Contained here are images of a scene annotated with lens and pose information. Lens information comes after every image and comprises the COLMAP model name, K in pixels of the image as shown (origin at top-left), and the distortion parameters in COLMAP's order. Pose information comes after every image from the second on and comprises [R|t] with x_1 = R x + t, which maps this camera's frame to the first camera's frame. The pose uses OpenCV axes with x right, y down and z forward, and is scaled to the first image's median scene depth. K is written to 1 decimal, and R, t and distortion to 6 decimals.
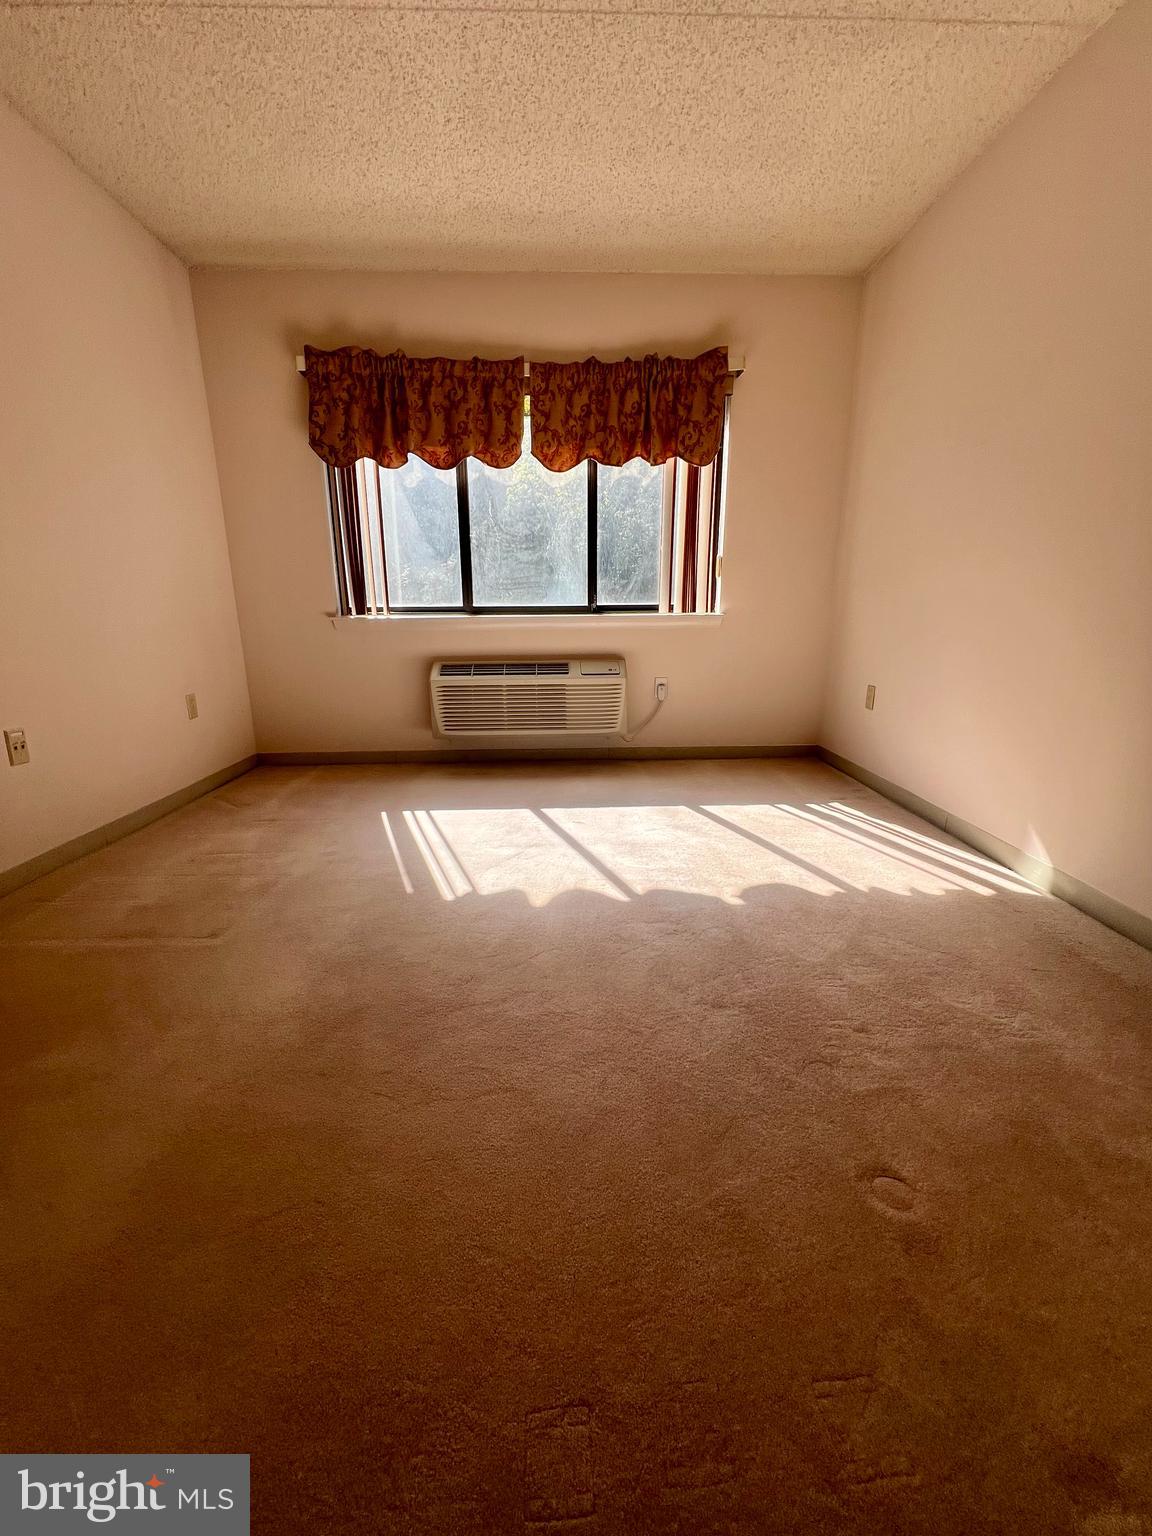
lens RADIAL K [[616.2, 0, 572.9], [0, 616.2, 768.8], [0, 0, 1]] dist [-0.003147, 0.000621]
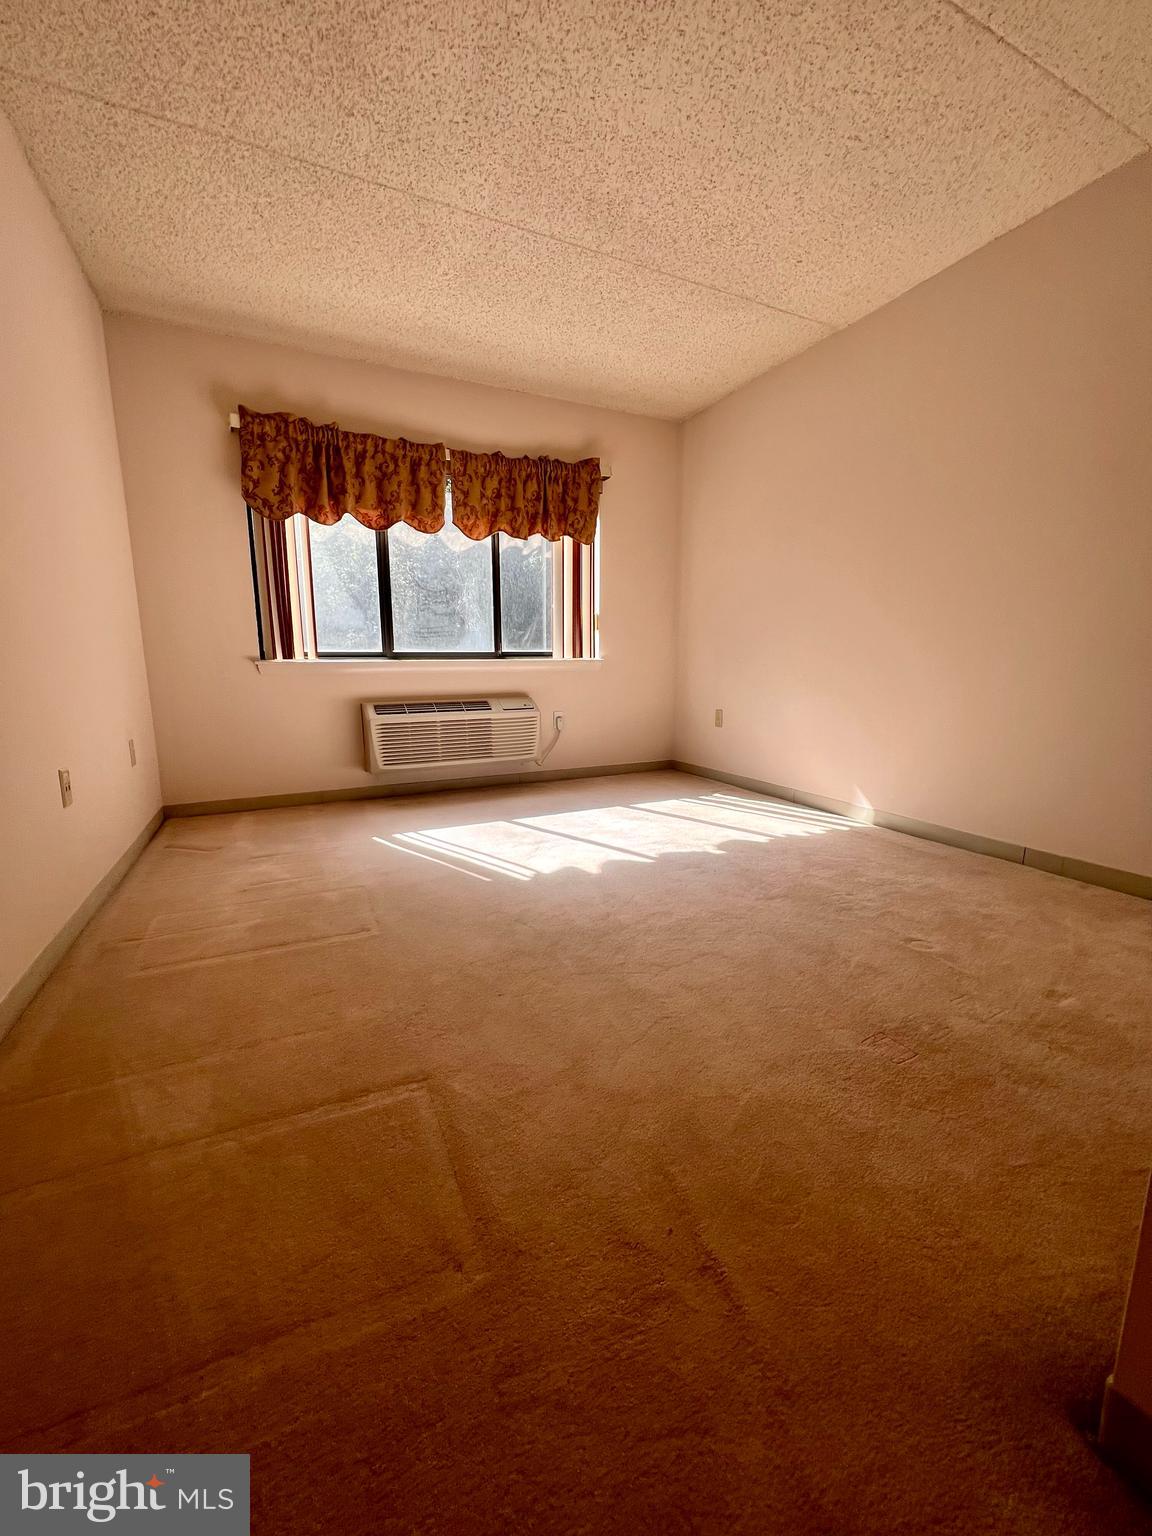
lens RADIAL K [[614.0, 0, 576.0], [0, 614.0, 768.0], [0, 0, 1]] dist [-0.001874, 0.000050]
pose [[0.915201, -0.068618, 0.397112, -0.356086], [0.102252, 0.992690, -0.064123, 0.048326], [-0.389809, 0.099291, 0.915527, -0.113184]]
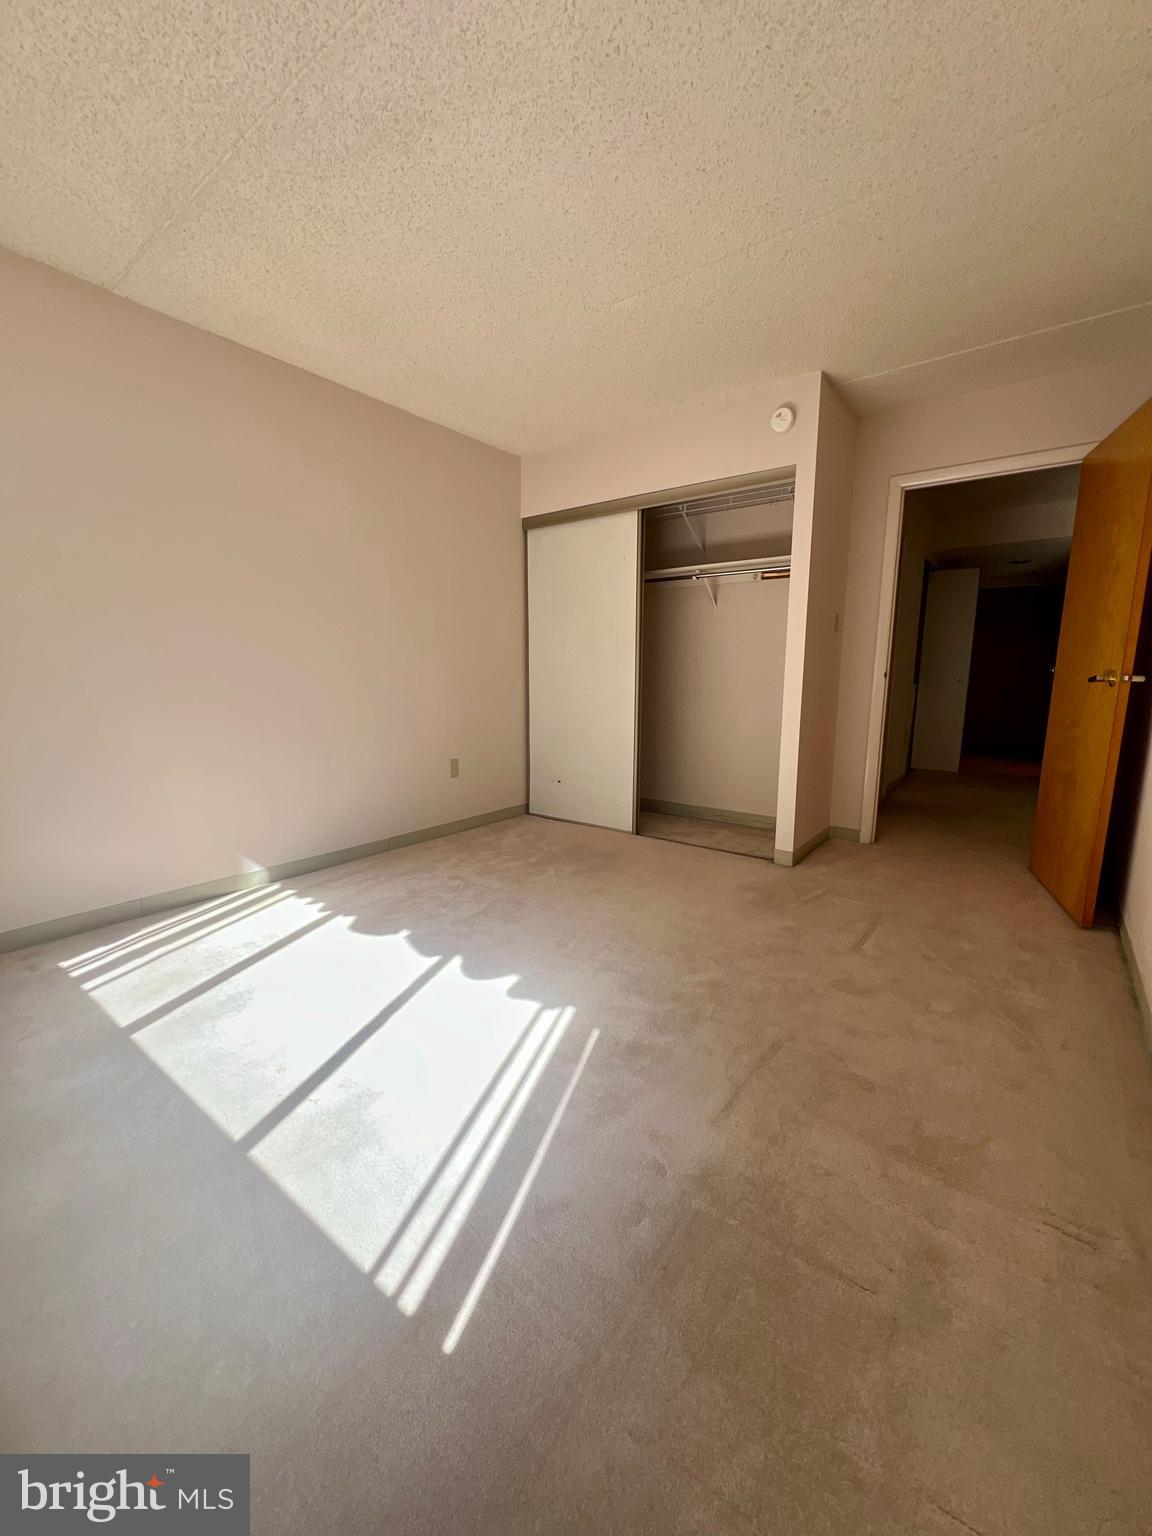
lens RADIAL K [[616.2, 0, 572.9], [0, 616.2, 768.8], [0, 0, 1]] dist [-0.003147, 0.000621]
pose [[-0.772677, -0.100770, 0.626750, -0.486036], [0.160279, 0.924362, 0.346217, -0.305959], [-0.614232, 0.367969, -0.698082, 0.952837]]
